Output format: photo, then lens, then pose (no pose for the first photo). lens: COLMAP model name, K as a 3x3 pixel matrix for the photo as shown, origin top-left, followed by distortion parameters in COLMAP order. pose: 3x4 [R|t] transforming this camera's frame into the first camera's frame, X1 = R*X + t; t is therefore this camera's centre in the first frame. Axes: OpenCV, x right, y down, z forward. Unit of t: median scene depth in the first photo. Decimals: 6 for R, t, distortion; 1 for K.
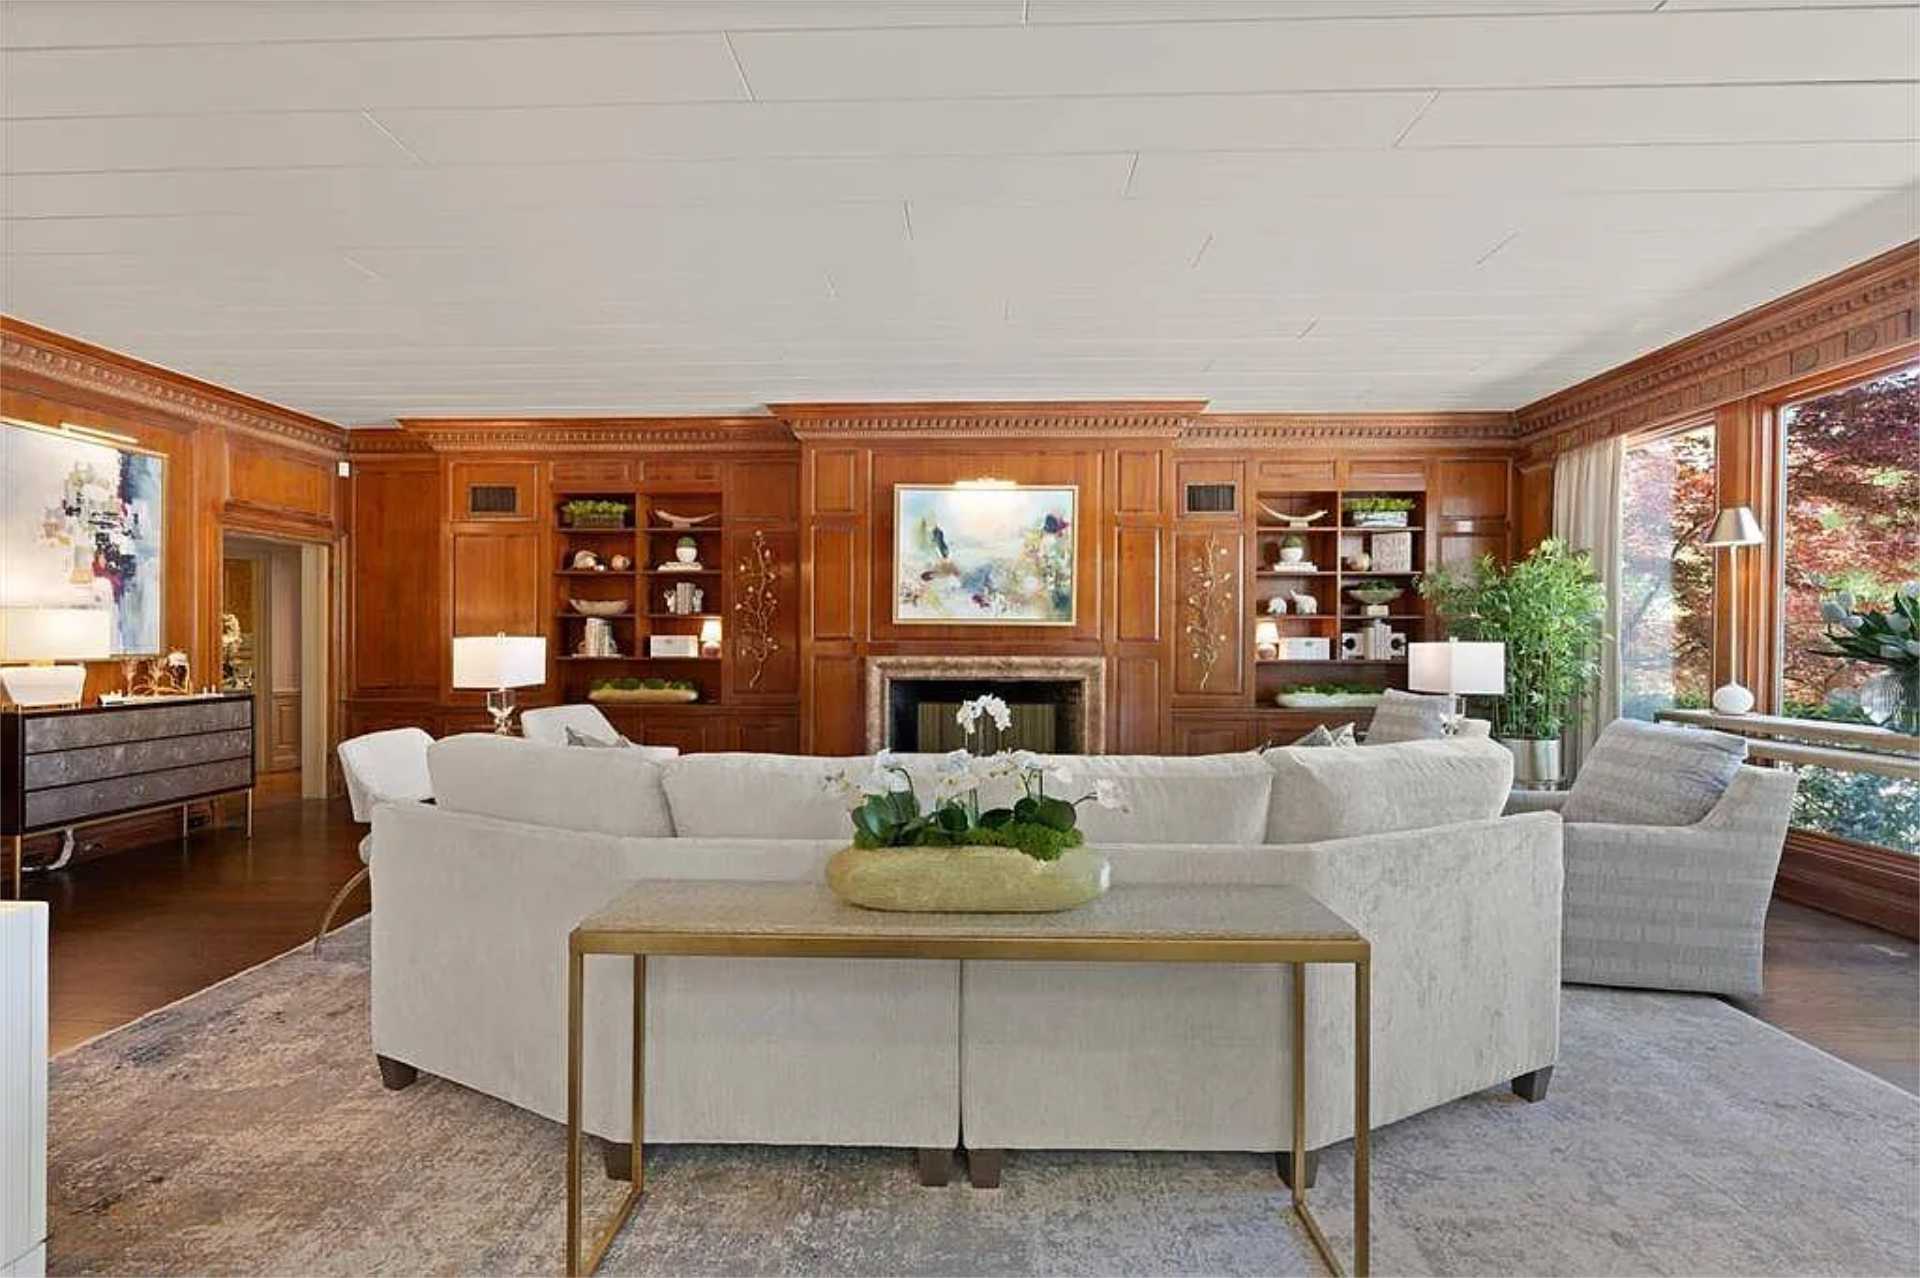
lens RADIAL K [[783.4, 0, 961.5], [0, 783.4, 641.3], [0, 0, 1]] dist [-0.001146, -0.000186]
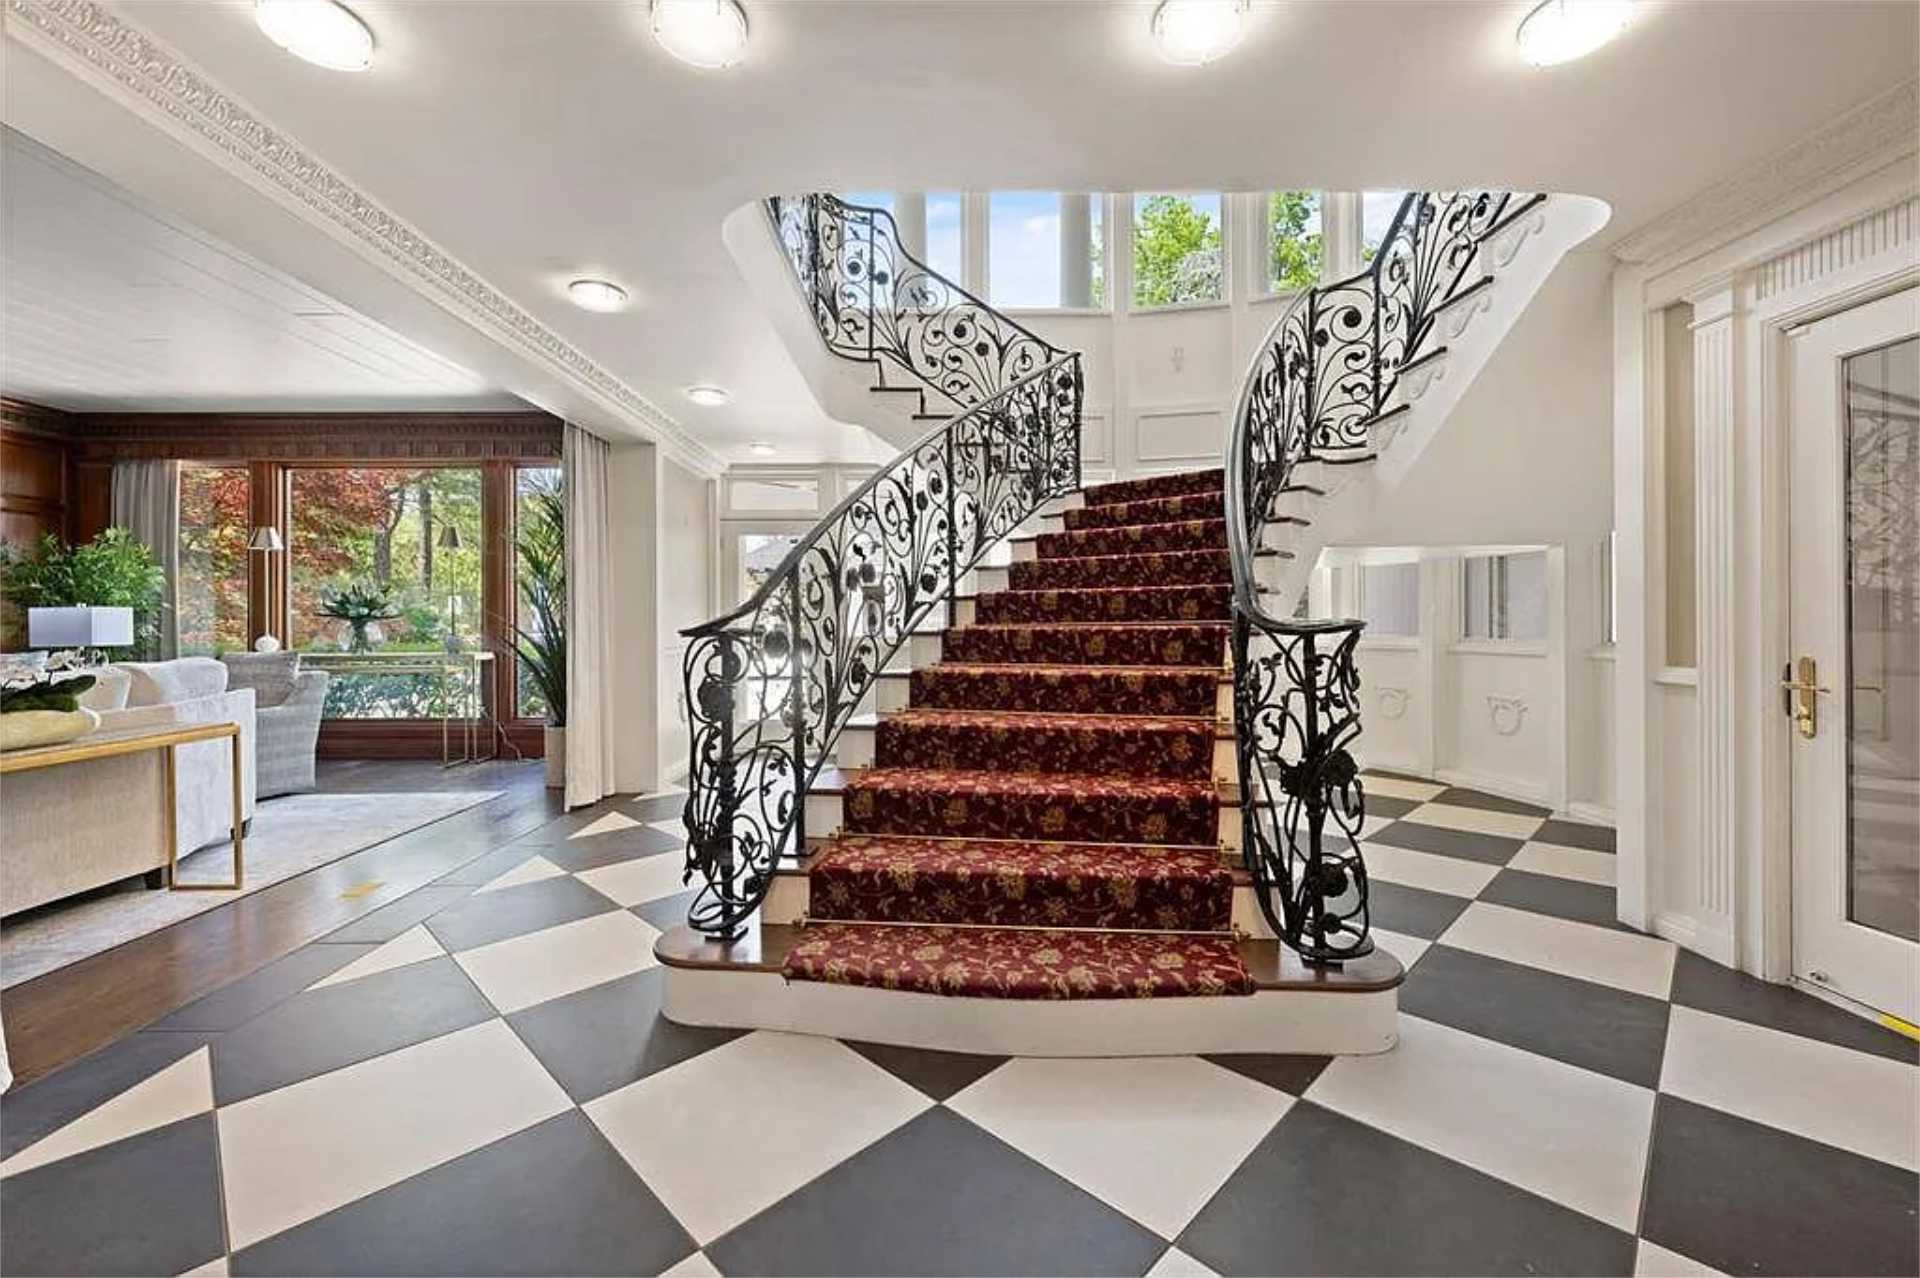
lens RADIAL K [[783.4, 0, 960.6], [0, 783.4, 620.5], [0, 0, 1]] dist [-0.001146, -0.000186]
pose [[-0.032373, -0.001983, 0.999474, -0.513888], [0.006784, 0.999975, 0.002204, 0.022398], [-0.999453, 0.006852, -0.032359, -0.292849]]
